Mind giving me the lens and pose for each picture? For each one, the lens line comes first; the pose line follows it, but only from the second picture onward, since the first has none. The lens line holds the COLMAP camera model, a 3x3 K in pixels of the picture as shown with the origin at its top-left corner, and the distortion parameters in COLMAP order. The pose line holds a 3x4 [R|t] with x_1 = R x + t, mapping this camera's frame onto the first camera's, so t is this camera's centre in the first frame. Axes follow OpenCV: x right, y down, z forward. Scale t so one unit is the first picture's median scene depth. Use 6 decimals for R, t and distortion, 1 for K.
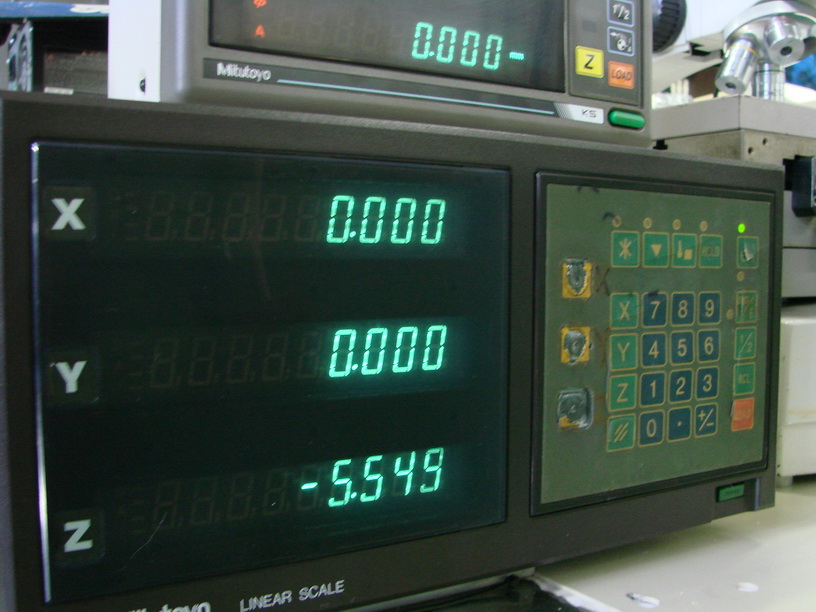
lens RADIAL K [[880.1, 0, 408.0], [0, 880.1, 306.0], [0, 0, 1]] dist [-0.217071, 0.242370]
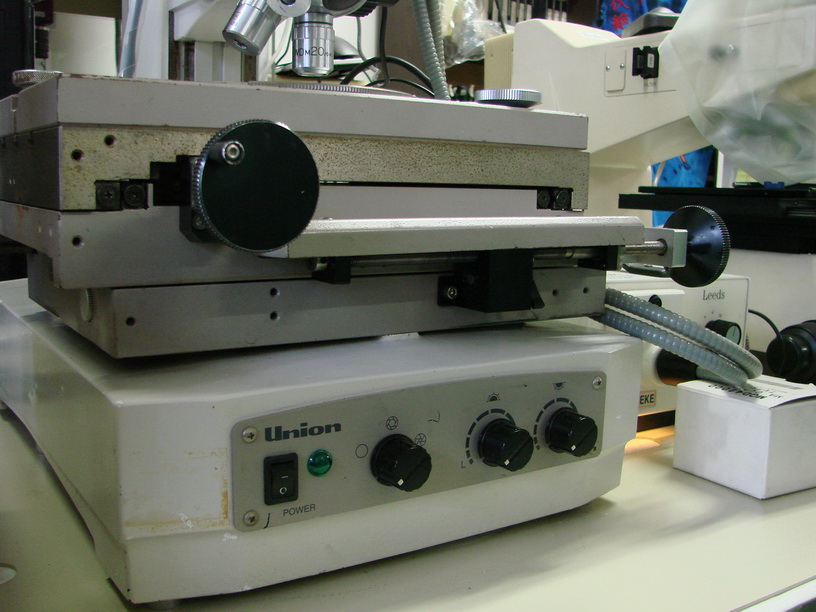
lens RADIAL K [[880.1, 0, 408.0], [0, 880.1, 306.0], [0, 0, 1]] dist [-0.217071, 0.242370]
pose [[0.998658, 0.012920, 0.050159, 0.867710], [-0.017120, 0.996300, 0.084224, -0.166259], [-0.048885, -0.084970, 0.995184, 0.377097]]
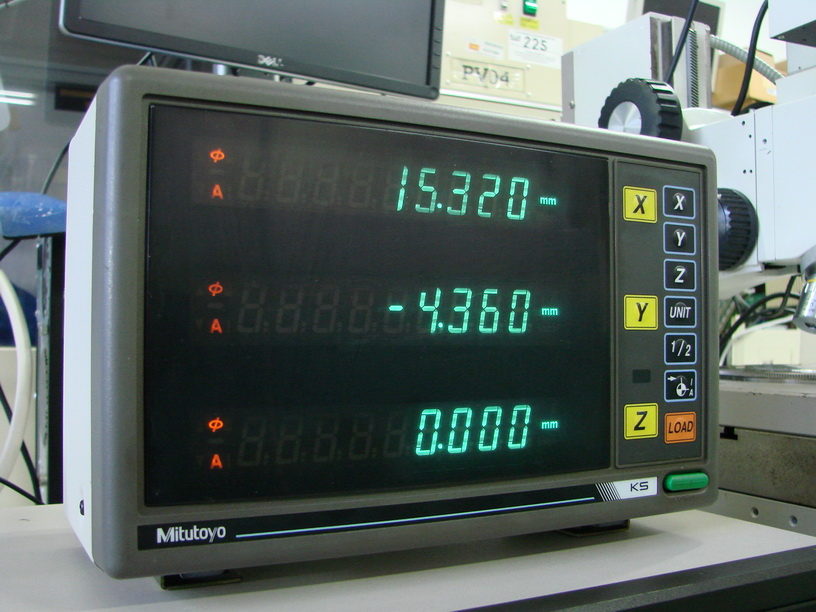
lens RADIAL K [[880.1, 0, 408.0], [0, 880.1, 306.0], [0, 0, 1]] dist [-0.217071, 0.242370]
pose [[0.997040, -0.003257, -0.076812, 0.061036], [-0.003469, 0.996179, -0.087268, -0.355891], [0.076803, 0.087276, 0.993219, 0.180631]]
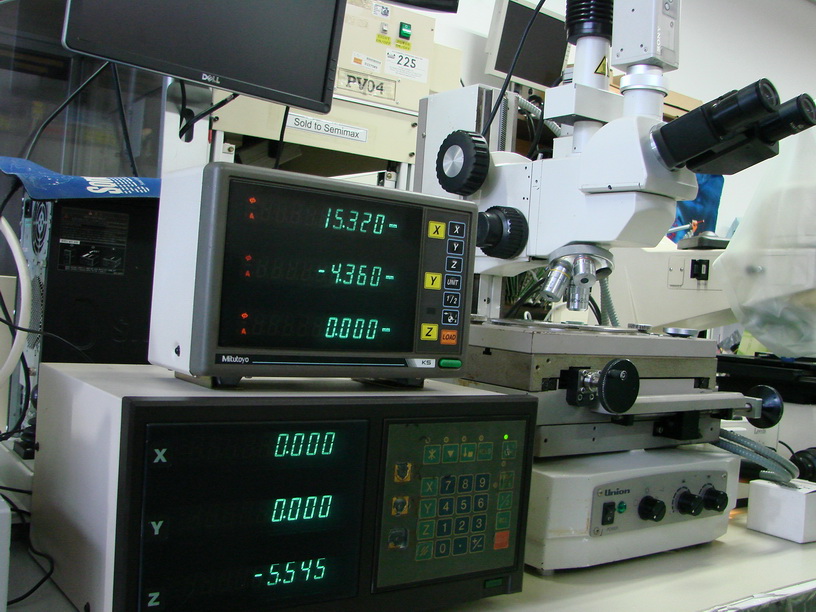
lens RADIAL K [[880.1, 0, 408.0], [0, 880.1, 306.0], [0, 0, 1]] dist [-0.217071, 0.242370]
pose [[0.993831, 0.068071, 0.087552, 0.011826], [-0.064395, 0.996947, -0.044150, -0.283616], [-0.090290, 0.038240, 0.995181, -0.839517]]
